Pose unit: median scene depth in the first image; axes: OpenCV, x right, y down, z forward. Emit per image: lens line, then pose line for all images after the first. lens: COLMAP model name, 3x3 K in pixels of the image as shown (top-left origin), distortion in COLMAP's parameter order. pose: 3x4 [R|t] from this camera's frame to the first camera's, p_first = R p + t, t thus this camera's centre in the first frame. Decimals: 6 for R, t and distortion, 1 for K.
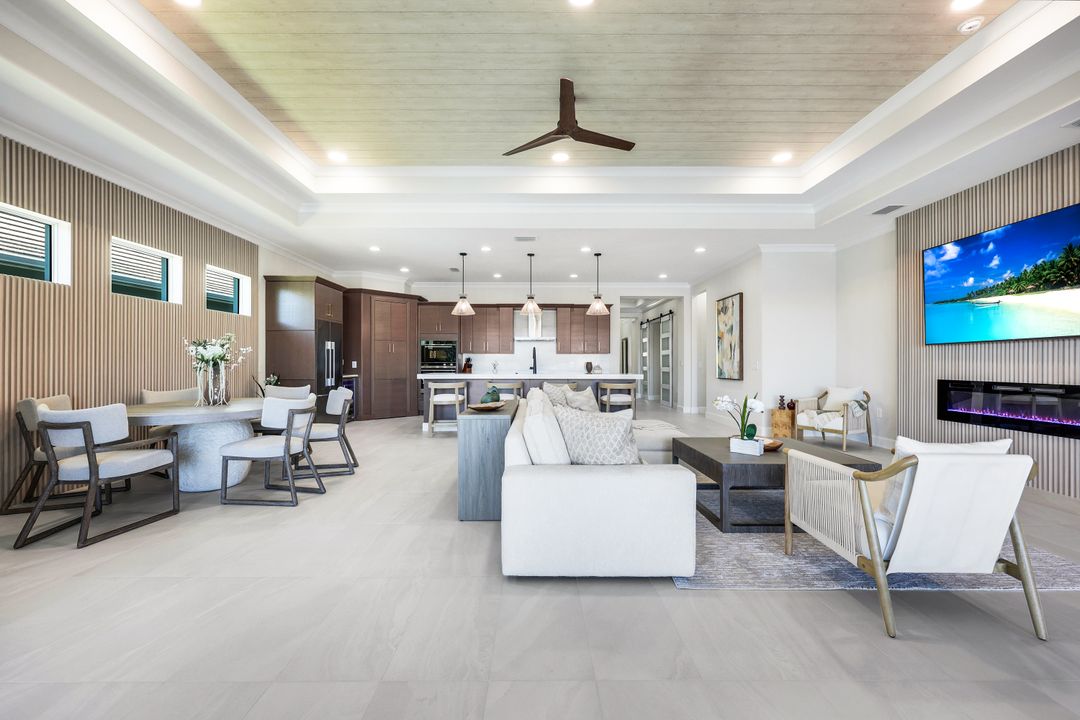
lens RADIAL K [[440.6, 0, 536.7], [0, 440.6, 361.0], [0, 0, 1]] dist [0.000226, -0.000067]
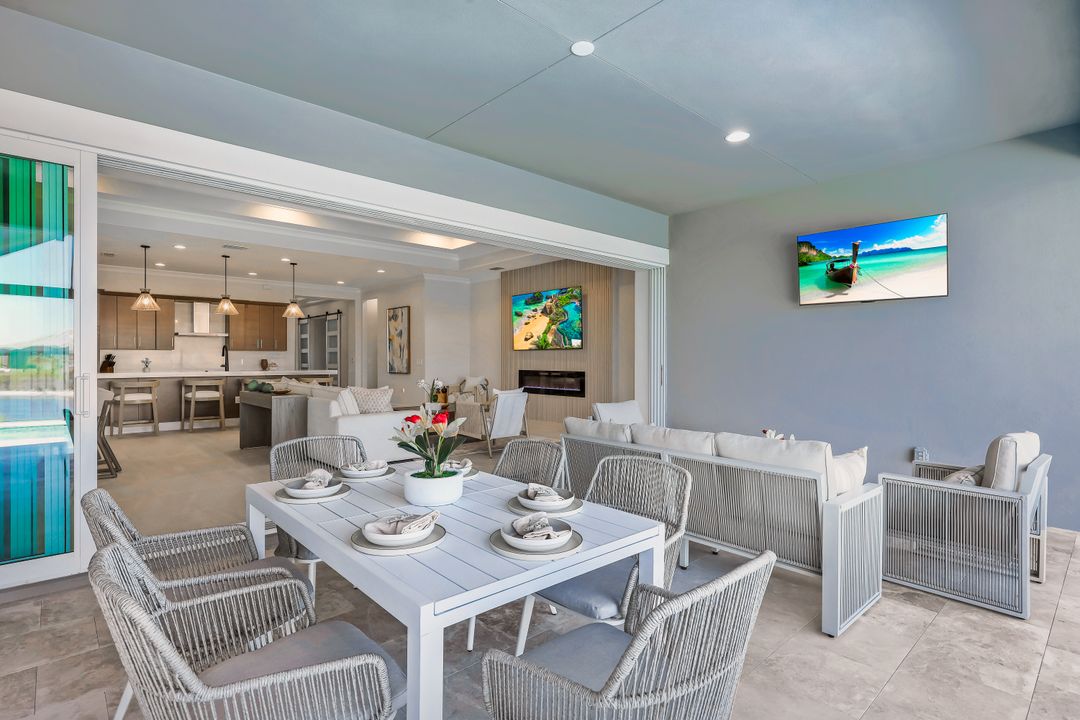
lens RADIAL K [[534.5, 0, 540.0], [0, 534.5, 360.0], [0, 0, 1]] dist [0.000826, 0.000119]
pose [[0.740842, -0.001952, 0.671677, -0.323137], [-0.003583, 0.999970, 0.006857, -0.009327], [-0.671670, -0.007487, 0.740813, -0.446607]]
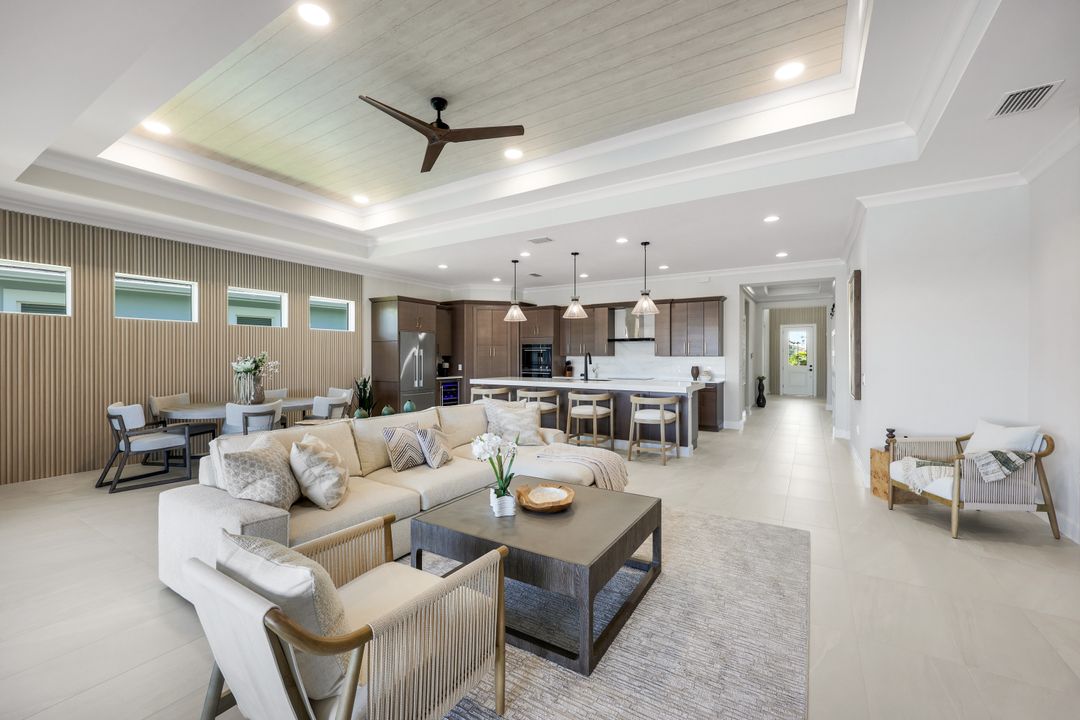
lens RADIAL K [[439.6, 0, 536.8], [0, 439.6, 355.9], [0, 0, 1]] dist [0.000015, -0.000101]
pose [[0.846775, -0.002200, -0.531946, 0.429132], [0.003906, 0.999990, 0.002083, -0.028621], [0.531936, -0.003841, 0.846776, 0.176890]]
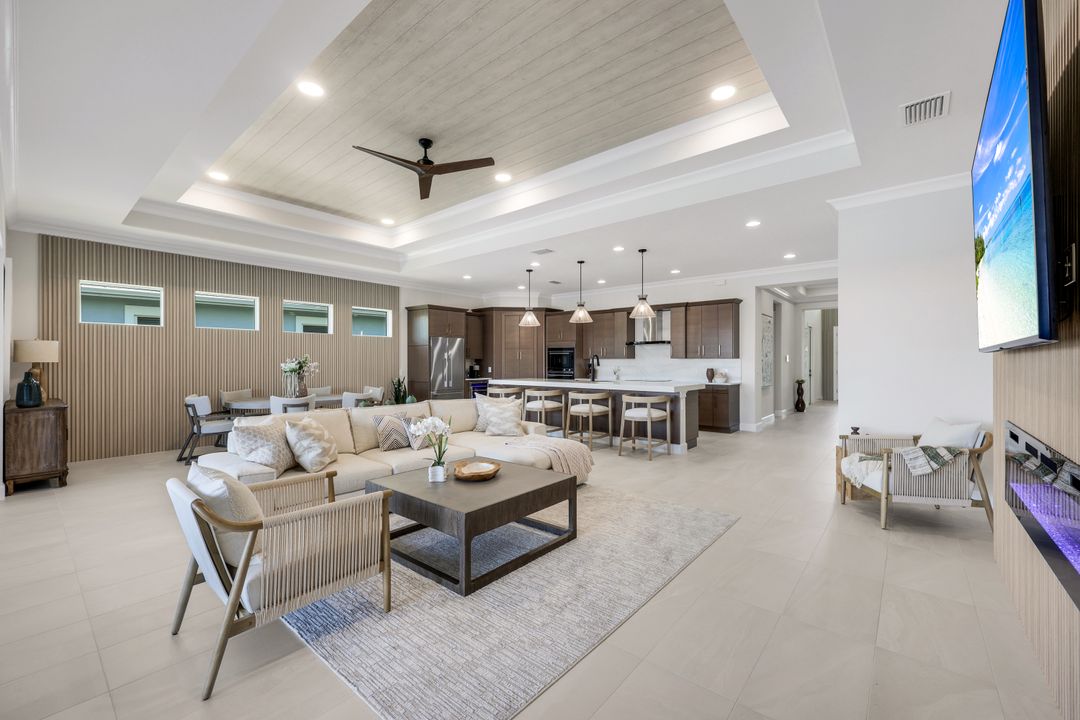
lens RADIAL K [[440.6, 0, 538.1], [0, 440.6, 358.7], [0, 0, 1]] dist [-0.000470, 0.000176]
pose [[0.761208, -0.006624, -0.648474, 0.578712], [0.005631, 0.999978, -0.003604, -0.021219], [0.648484, -0.000908, 0.761228, 0.189825]]
